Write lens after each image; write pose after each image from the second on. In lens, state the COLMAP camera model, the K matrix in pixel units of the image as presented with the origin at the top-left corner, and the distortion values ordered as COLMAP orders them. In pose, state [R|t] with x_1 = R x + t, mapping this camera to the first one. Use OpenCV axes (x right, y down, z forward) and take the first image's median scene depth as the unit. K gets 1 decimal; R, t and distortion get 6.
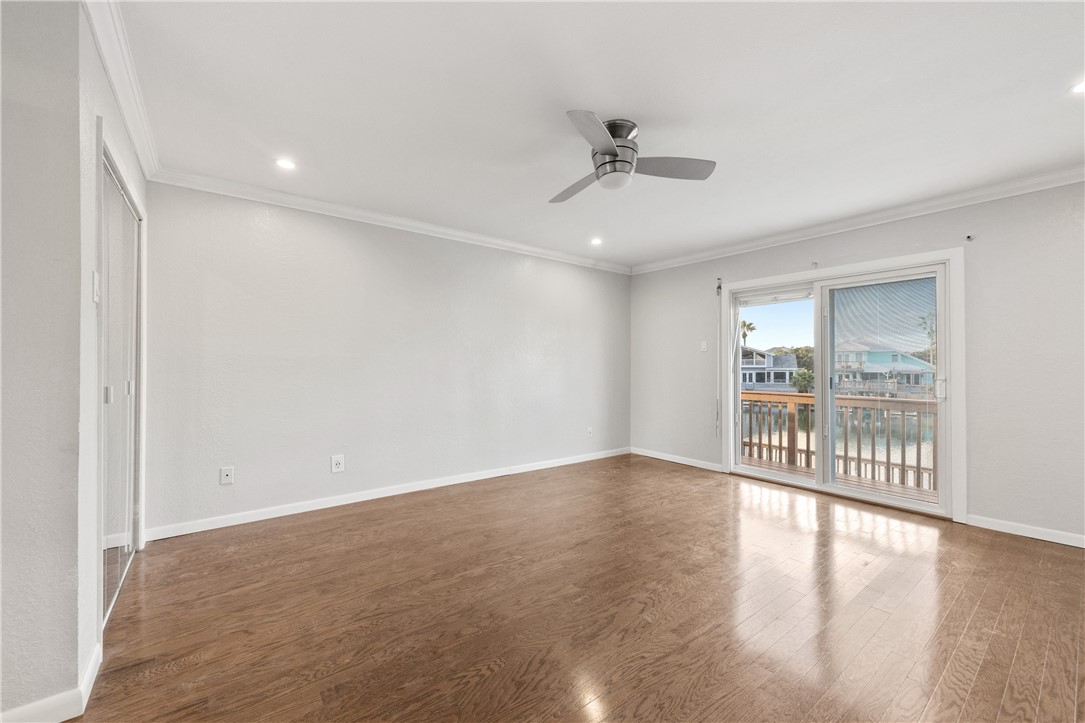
lens RADIAL K [[421.3, 0, 541.6], [0, 421.3, 363.3], [0, 0, 1]] dist [-0.007717, 0.000054]
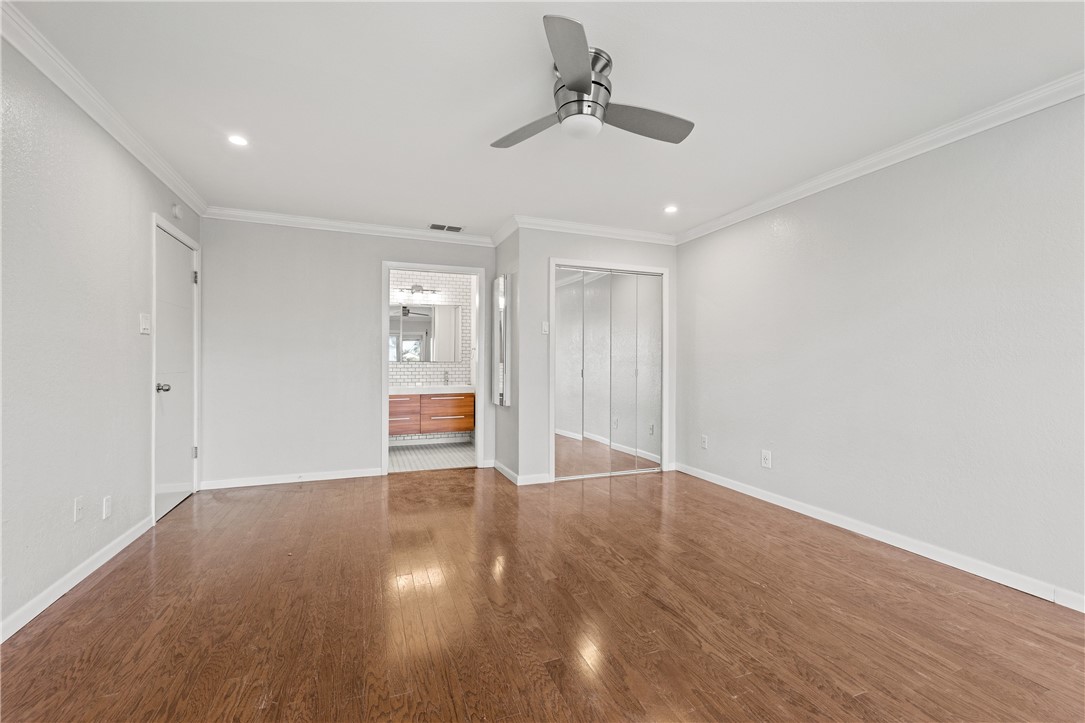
lens RADIAL K [[457.0, 0, 541.7], [0, 457.0, 361.0], [0, 0, 1]] dist [0.005899, 0.000220]
pose [[-0.278685, 0.000286, -0.960382, 0.805992], [0.003442, 0.999994, -0.000701, 0.007288], [0.960376, -0.003501, -0.278685, 0.905876]]
